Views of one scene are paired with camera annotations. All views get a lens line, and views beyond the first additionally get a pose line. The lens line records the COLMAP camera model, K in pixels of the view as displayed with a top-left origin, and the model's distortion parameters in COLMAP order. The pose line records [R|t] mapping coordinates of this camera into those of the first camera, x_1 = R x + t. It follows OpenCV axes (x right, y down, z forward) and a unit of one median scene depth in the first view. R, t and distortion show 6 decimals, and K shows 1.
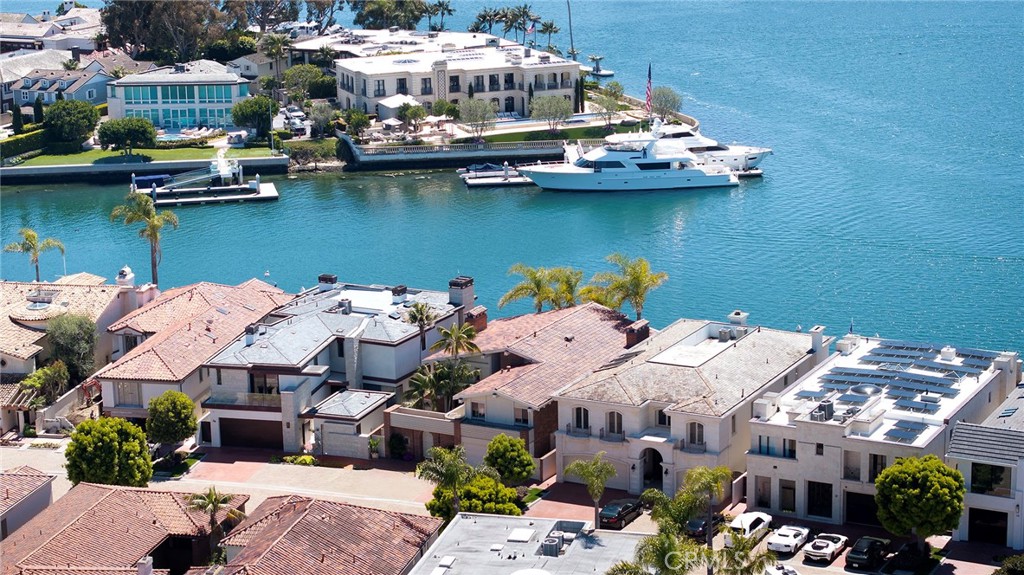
lens RADIAL K [[2078.2, 0, 511.9], [0, 2078.2, 287.8], [0, 0, 1]] dist [-0.076485, 0.000000]
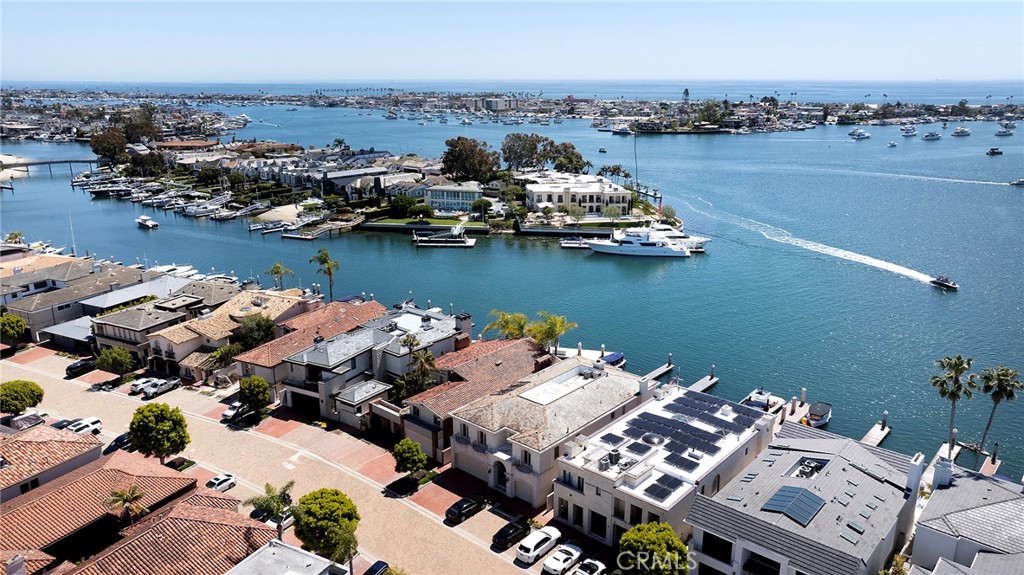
lens RADIAL K [[733.0, 0, 512.5], [0, 733.0, 287.9], [0, 0, 1]] dist [-0.012888, -0.005221]
pose [[0.975537, 0.084036, -0.203139, 0.150471], [-0.077114, 0.996147, 0.041772, -0.060388], [0.205866, -0.025086, 0.978259, 0.432808]]
